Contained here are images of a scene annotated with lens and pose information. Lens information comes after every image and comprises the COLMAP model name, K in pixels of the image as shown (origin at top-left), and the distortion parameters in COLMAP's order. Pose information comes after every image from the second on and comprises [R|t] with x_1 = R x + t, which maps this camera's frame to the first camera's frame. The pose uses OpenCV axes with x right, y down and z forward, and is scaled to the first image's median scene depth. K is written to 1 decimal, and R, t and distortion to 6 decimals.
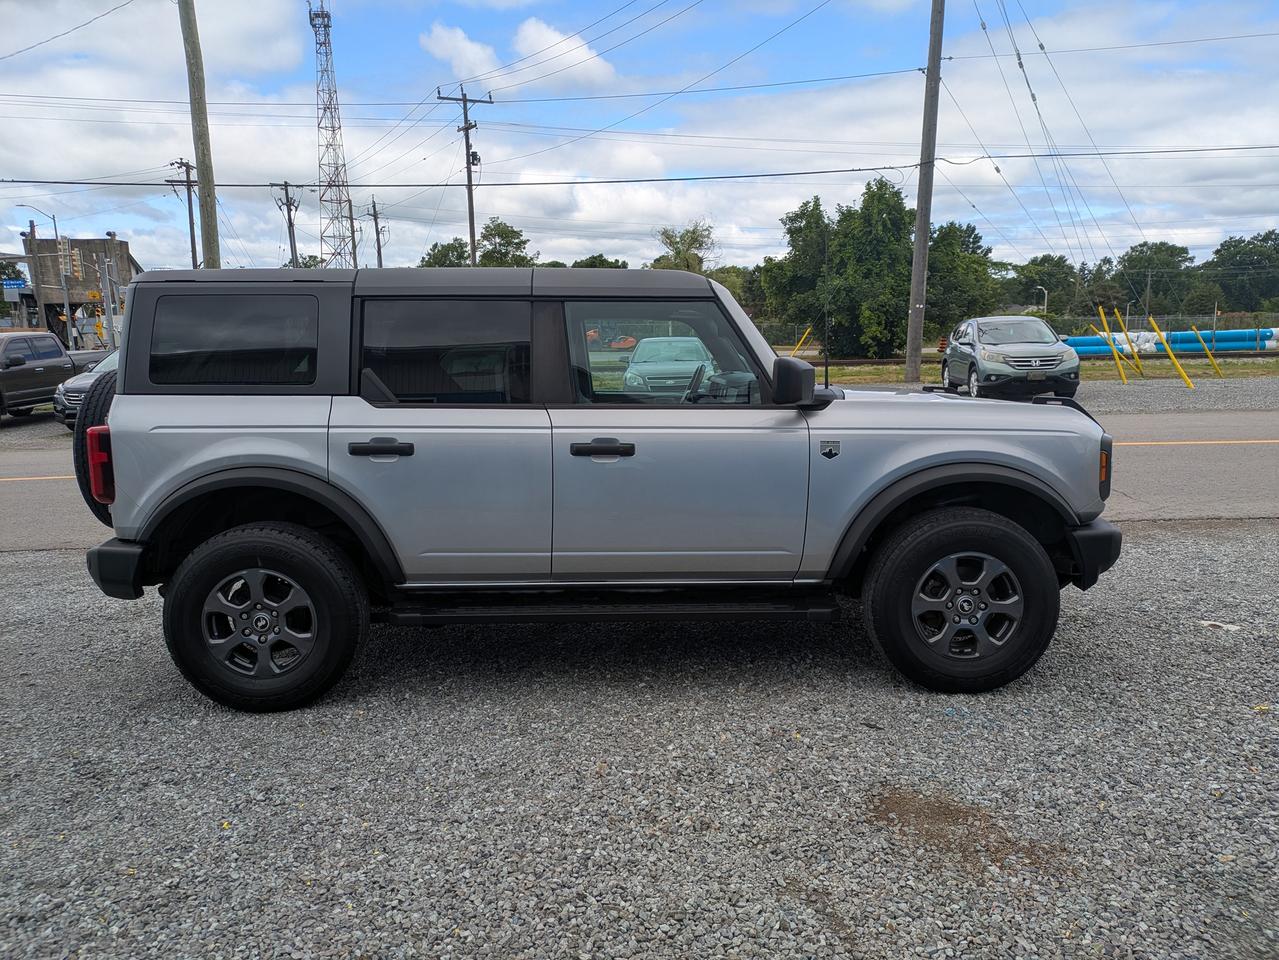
lens RADIAL K [[934.5, 0, 640.3], [0, 934.5, 488.1], [0, 0, 1]] dist [0.064943, -0.052296]
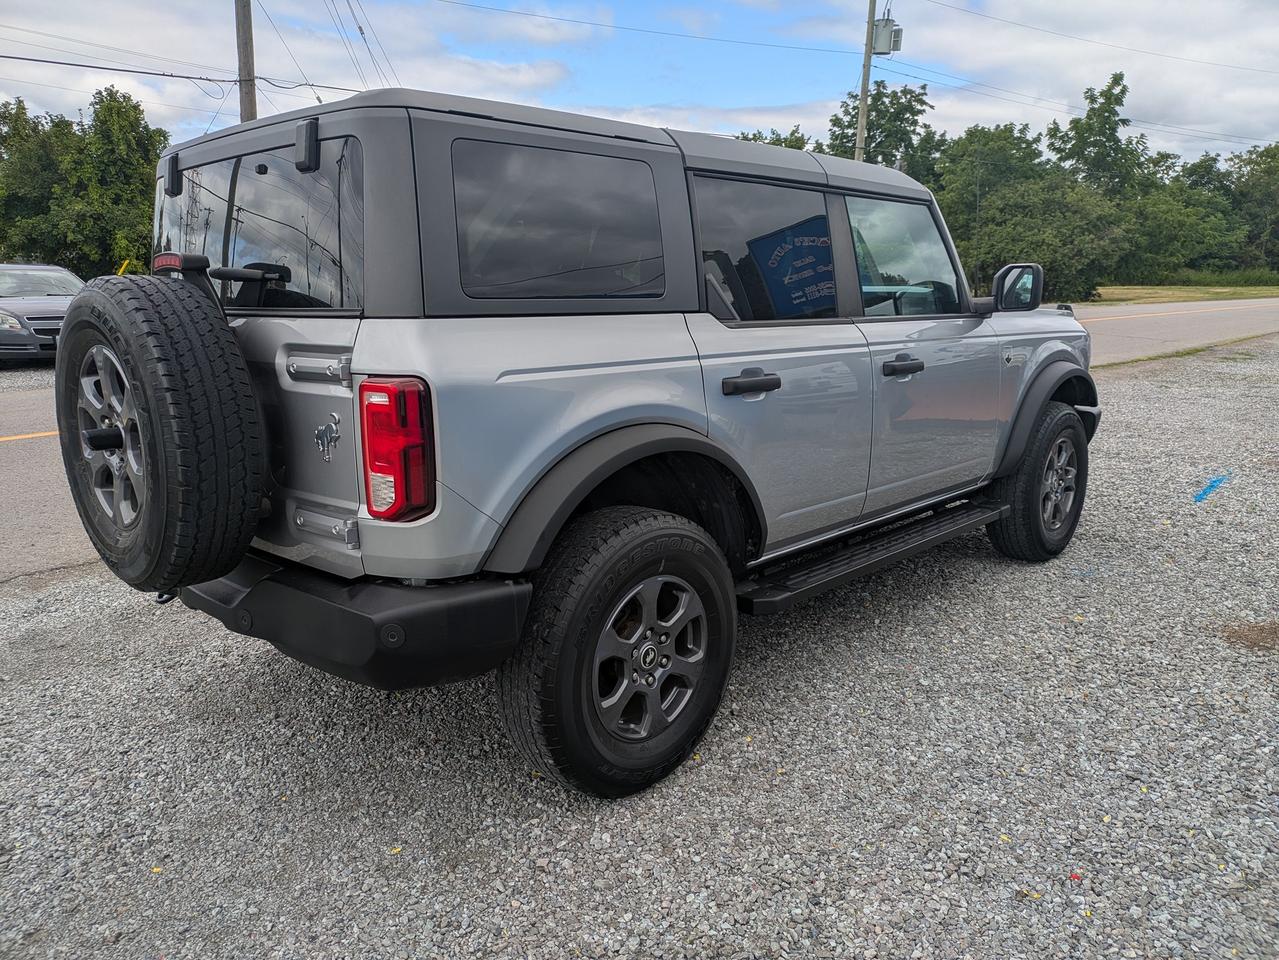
lens RADIAL K [[934.5, 0, 640.3], [0, 934.5, 488.1], [0, 0, 1]] dist [0.064943, -0.052296]
pose [[0.706067, -0.144963, 0.693149, -0.825528], [0.104335, 0.989436, 0.100648, -0.042191], [-0.700417, 0.001256, 0.713733, 0.514660]]
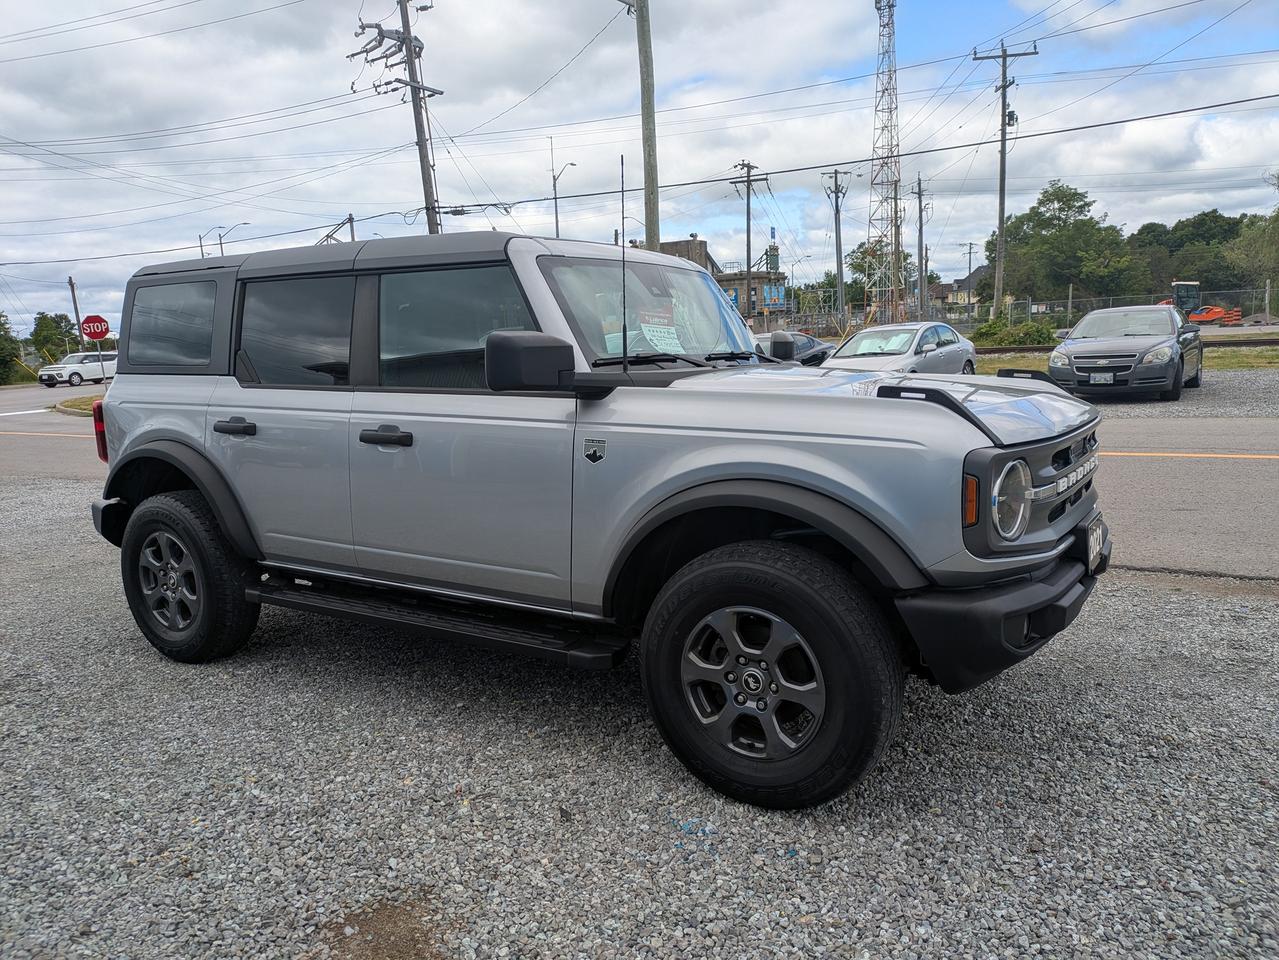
lens RADIAL K [[937.7, 0, 647.2], [0, 937.7, 494.2], [0, 0, 1]] dist [0.036161, -0.000731]
pose [[0.834346, 0.075497, -0.546047, 0.645723], [-0.061582, 0.997142, 0.043771, -0.040675], [0.547791, -0.002894, 0.836610, 0.364774]]
